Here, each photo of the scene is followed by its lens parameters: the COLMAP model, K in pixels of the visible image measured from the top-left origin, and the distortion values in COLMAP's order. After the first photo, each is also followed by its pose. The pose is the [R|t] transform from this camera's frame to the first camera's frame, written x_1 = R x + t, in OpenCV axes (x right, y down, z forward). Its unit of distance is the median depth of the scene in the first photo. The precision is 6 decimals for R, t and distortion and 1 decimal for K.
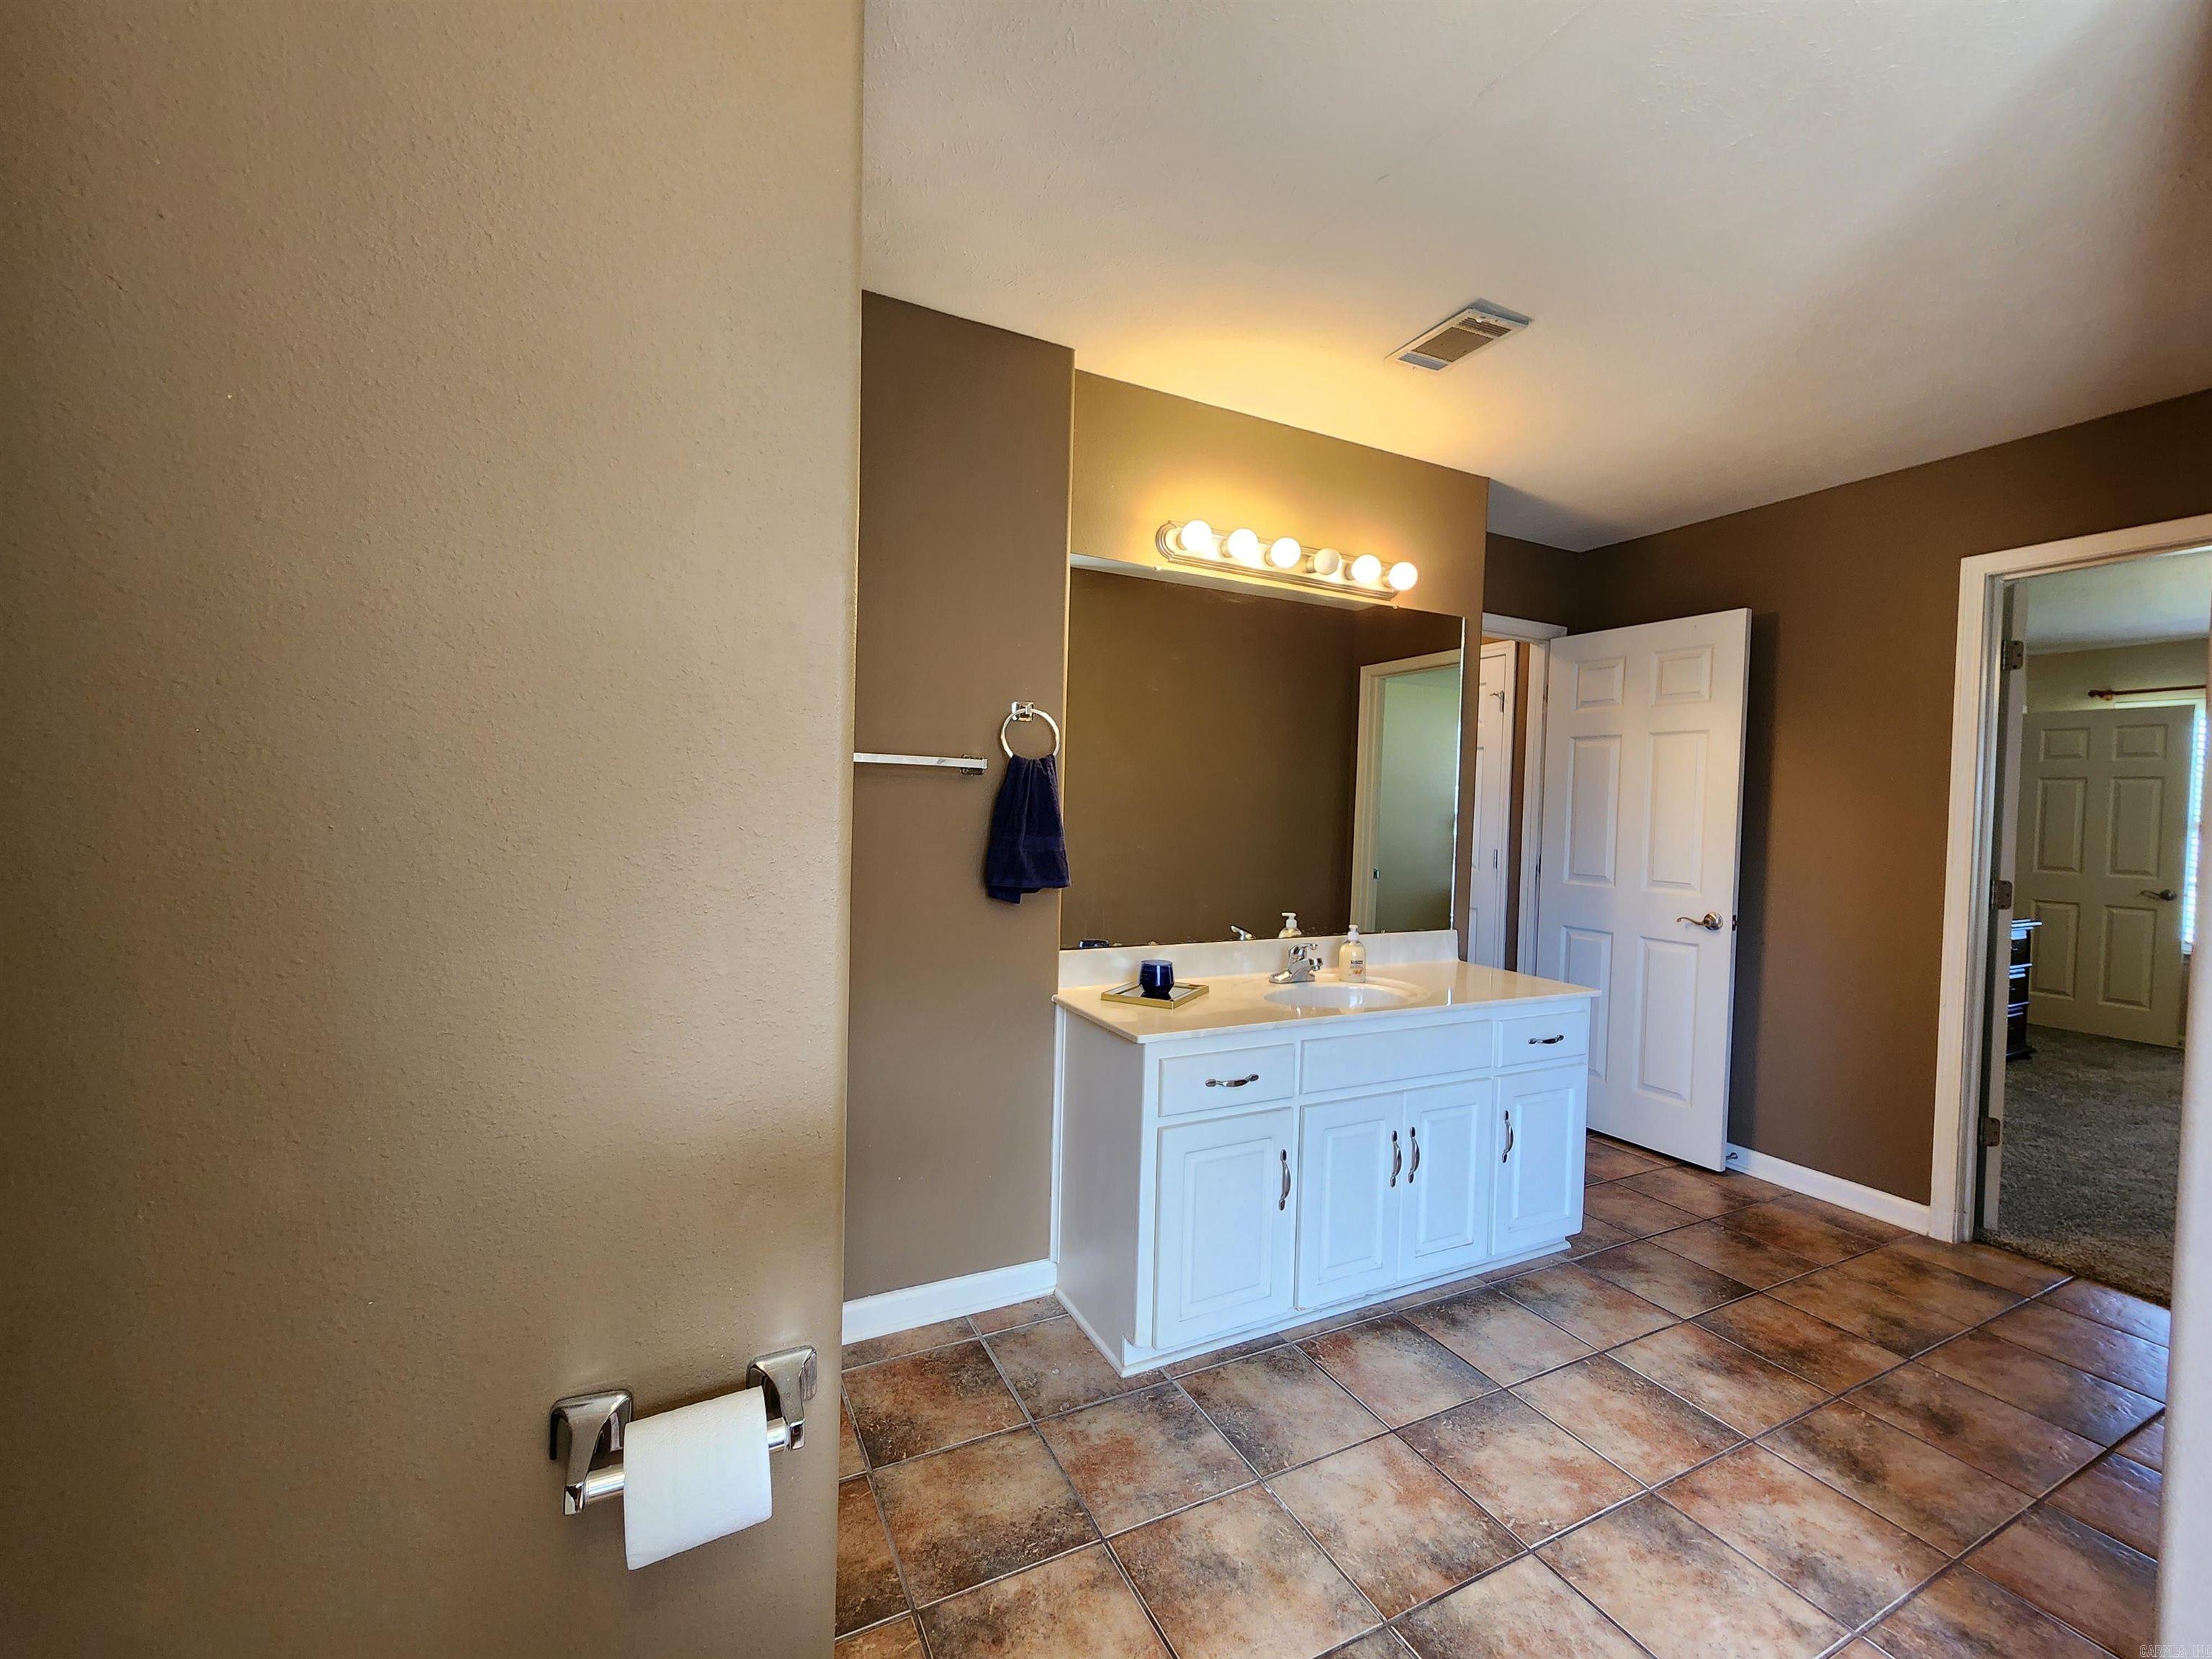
lens RADIAL K [[918.1, 0, 1118.0], [0, 918.1, 826.5], [0, 0, 1]] dist [0.000208, 0.000387]
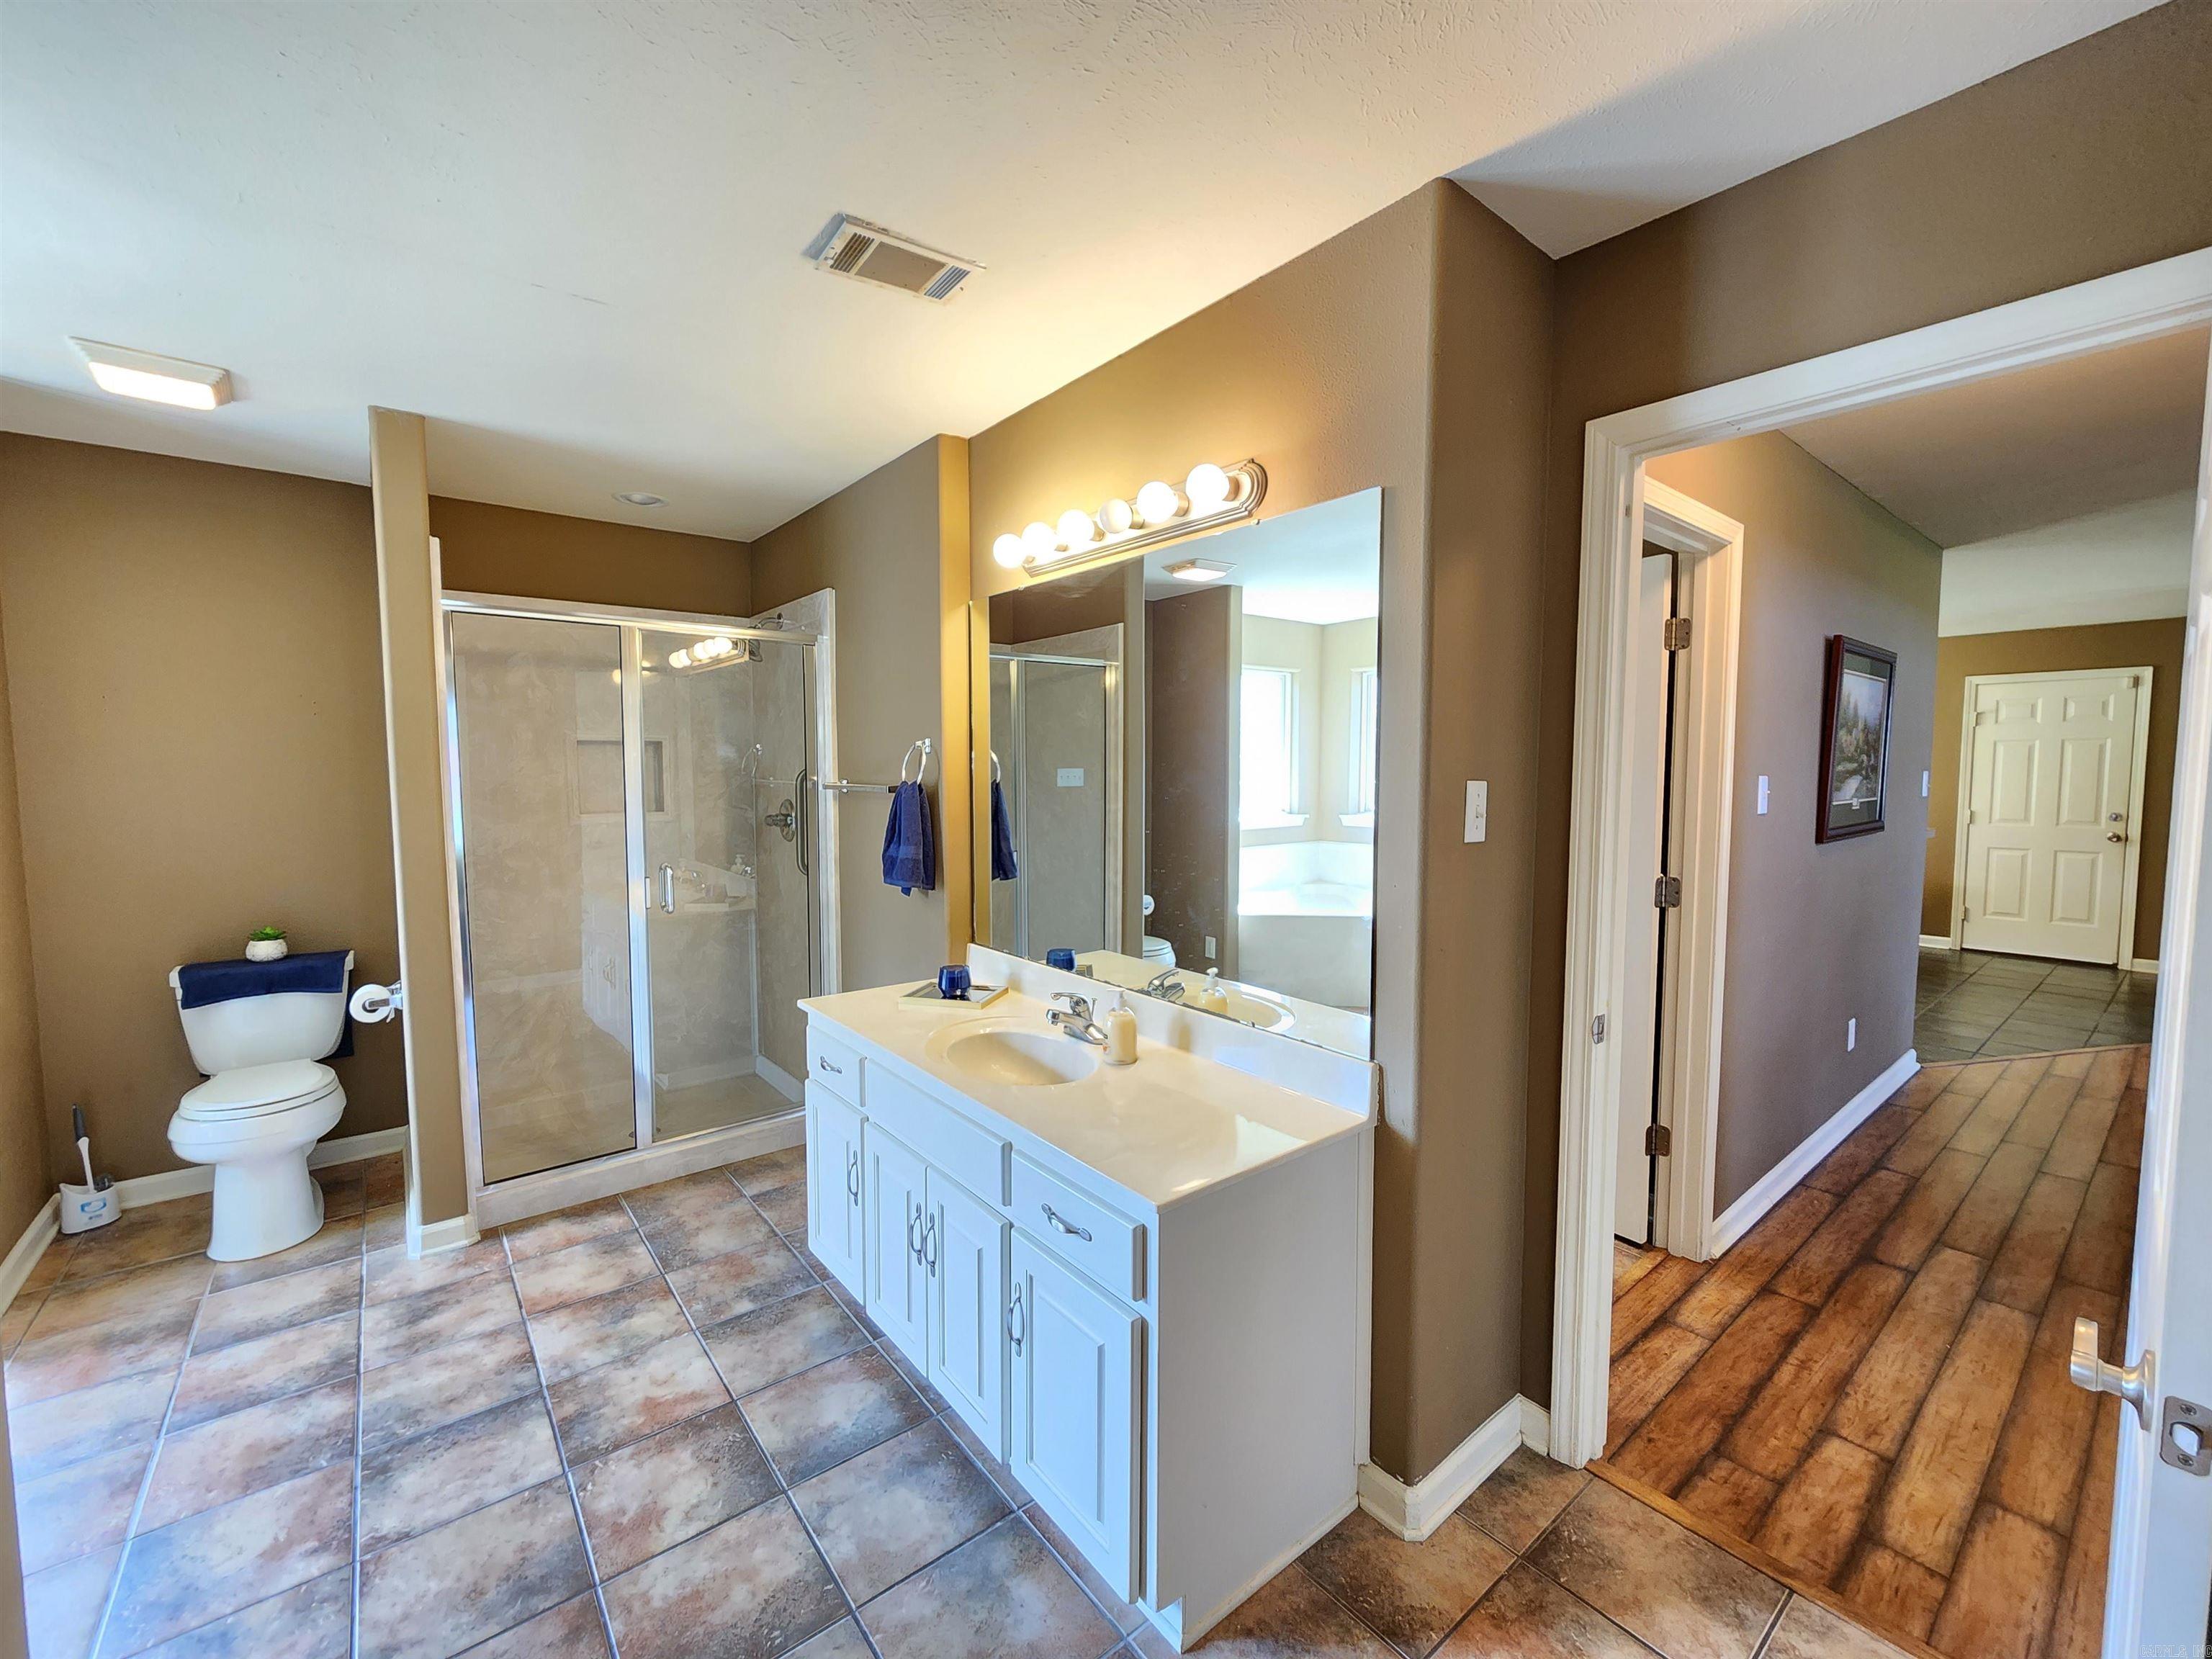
lens RADIAL K [[918.1, 0, 1115.0], [0, 918.1, 833.4], [0, 0, 1]] dist [0.000208, 0.000387]
pose [[0.201745, 0.049389, -0.978192, 1.542940], [-0.019948, 0.998728, 0.046312, -0.090594], [0.979235, 0.010170, 0.202474, 1.305793]]
